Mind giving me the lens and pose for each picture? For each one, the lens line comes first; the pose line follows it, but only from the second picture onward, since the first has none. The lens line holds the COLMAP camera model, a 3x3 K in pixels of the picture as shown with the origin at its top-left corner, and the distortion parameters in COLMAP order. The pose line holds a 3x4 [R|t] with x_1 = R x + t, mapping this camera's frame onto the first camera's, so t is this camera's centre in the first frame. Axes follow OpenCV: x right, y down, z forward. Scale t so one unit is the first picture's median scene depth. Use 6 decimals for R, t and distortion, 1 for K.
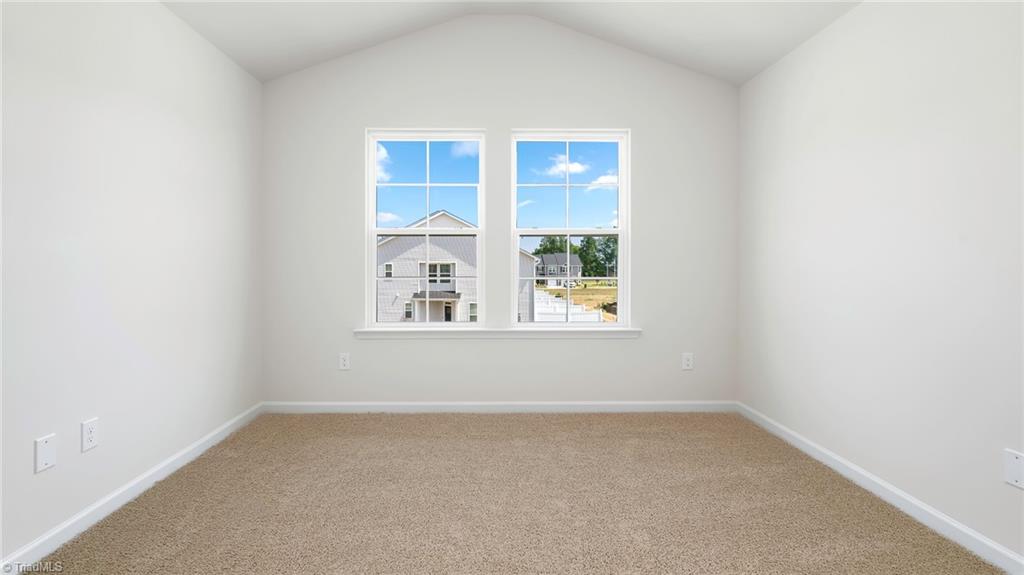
lens RADIAL K [[437.6, 0, 542.4], [0, 437.6, 261.9], [0, 0, 1]] dist [0.002683, 0.000290]
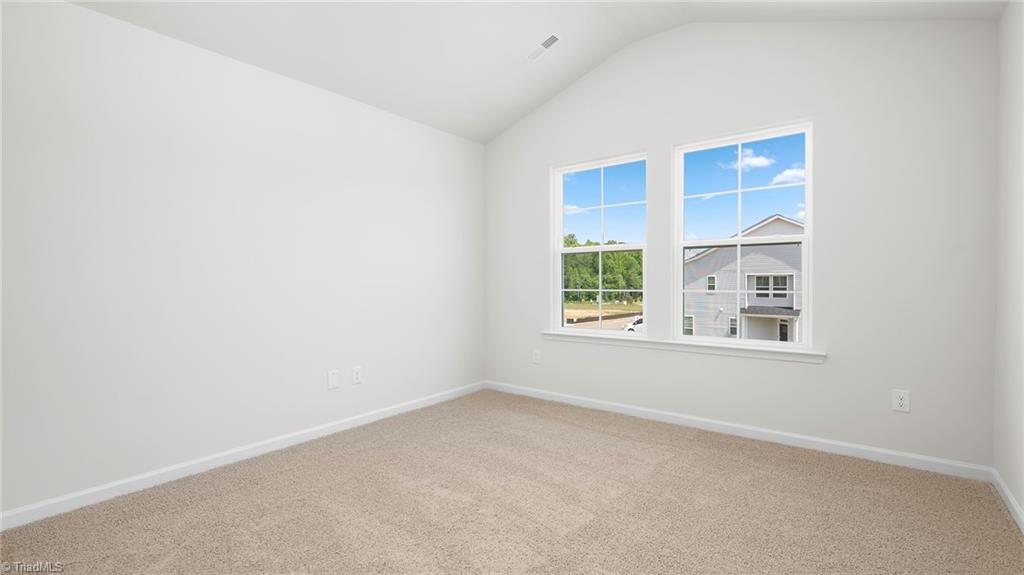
lens RADIAL K [[462.3, 0, 571.5], [0, 462.3, 284.3], [0, 0, 1]] dist [-0.000001, 0.000038]
pose [[0.808527, 0.000801, -0.588459, 0.342297], [0.011746, 0.999778, 0.017498, 0.000130], [0.588342, -0.021060, 0.808338, -0.000552]]
